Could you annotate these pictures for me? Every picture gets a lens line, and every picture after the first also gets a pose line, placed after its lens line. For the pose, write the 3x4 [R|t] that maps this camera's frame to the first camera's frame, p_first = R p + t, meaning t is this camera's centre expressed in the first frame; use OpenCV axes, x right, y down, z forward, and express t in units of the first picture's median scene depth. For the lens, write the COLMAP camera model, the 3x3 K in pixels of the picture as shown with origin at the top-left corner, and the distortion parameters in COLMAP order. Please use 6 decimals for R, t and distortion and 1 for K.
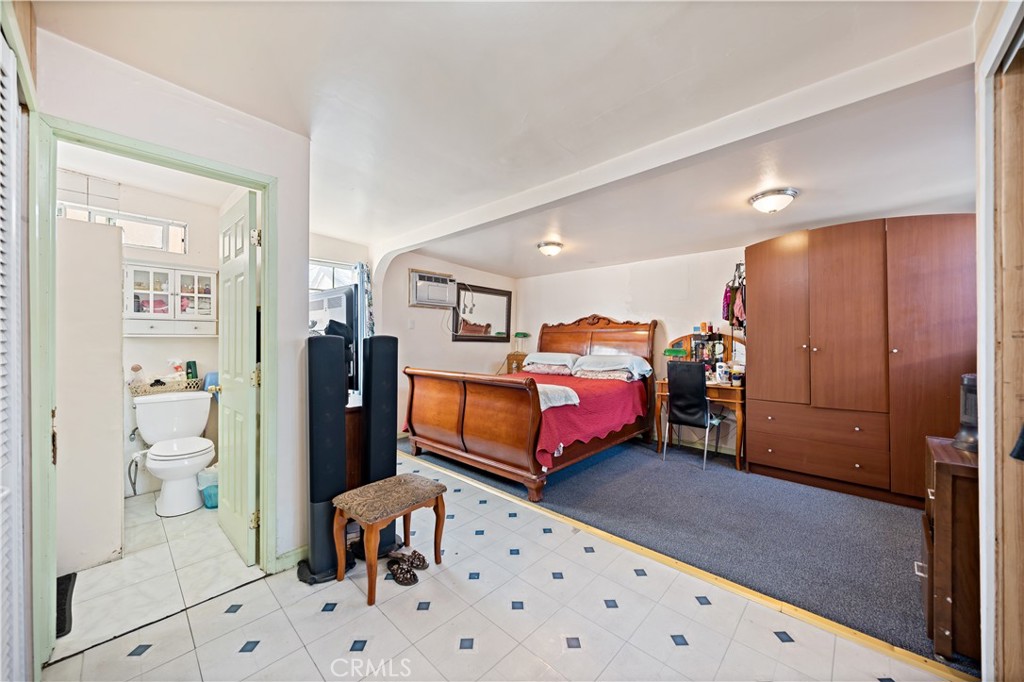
lens RADIAL K [[365.4, 0, 512.1], [0, 365.4, 339.8], [0, 0, 1]] dist [0.001788, 0.000023]
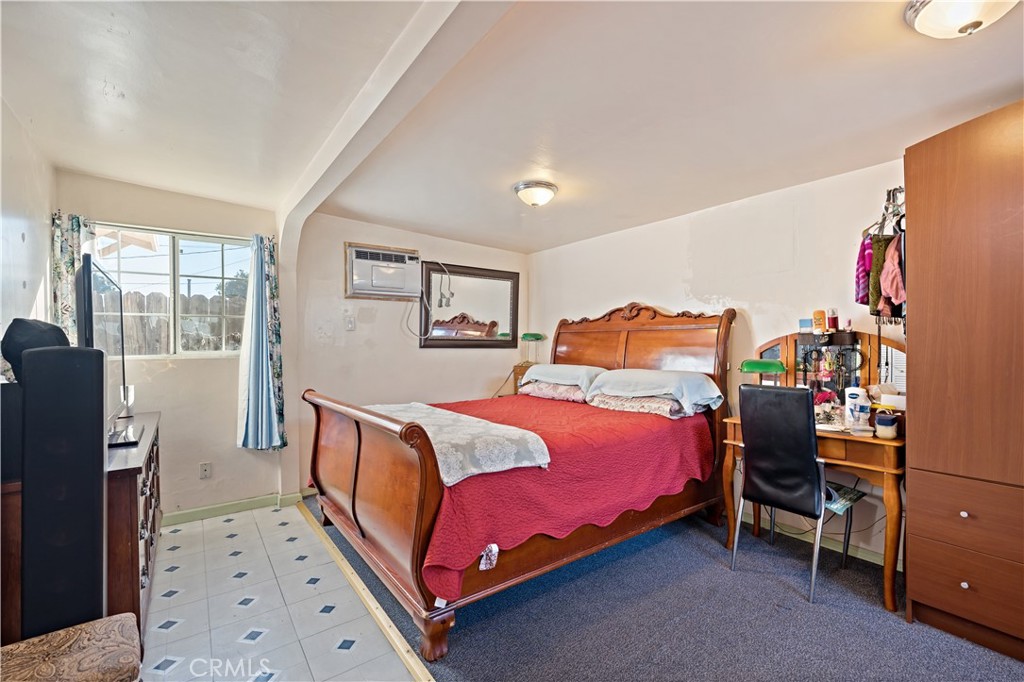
lens RADIAL K [[445.0, 0, 507.7], [0, 445.0, 348.5], [0, 0, 1]] dist [-0.002493, 0.000744]
pose [[0.980477, -0.007063, -0.196506, 0.212354], [0.009990, 0.999853, 0.013907, -0.006122], [0.196379, -0.015599, 0.980404, 0.287650]]
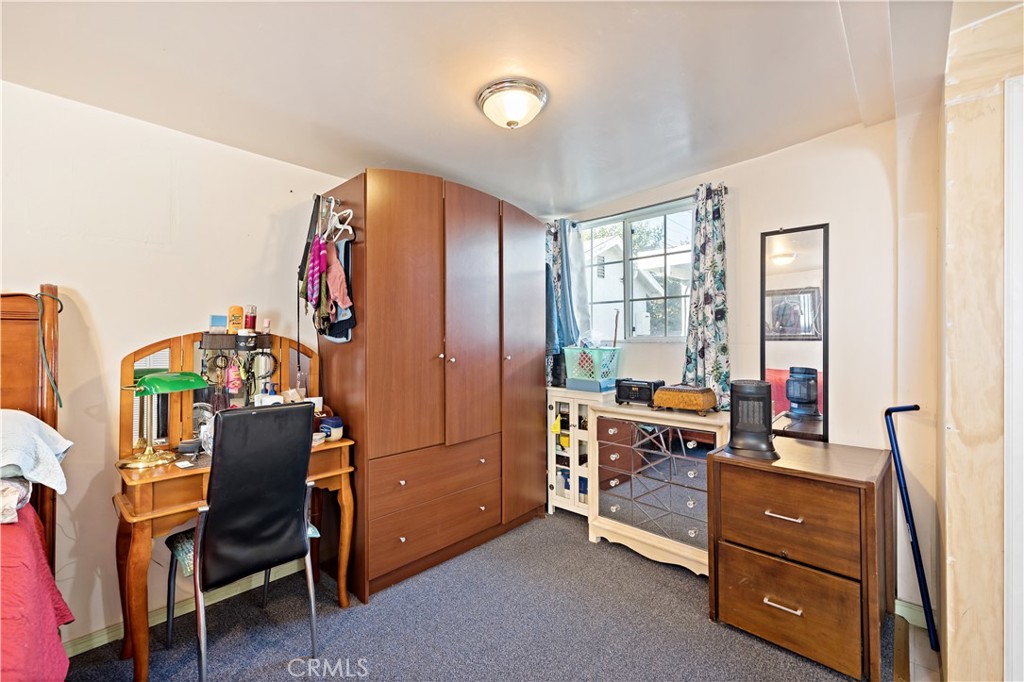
lens RADIAL K [[445.0, 0, 509.9], [0, 445.0, 333.4], [0, 0, 1]] dist [-0.002493, 0.000744]
pose [[-0.008962, 0.004962, 0.999948, 0.007011], [-0.004639, 0.999977, -0.005003, -0.014741], [-0.999949, -0.004684, -0.008939, 0.698117]]
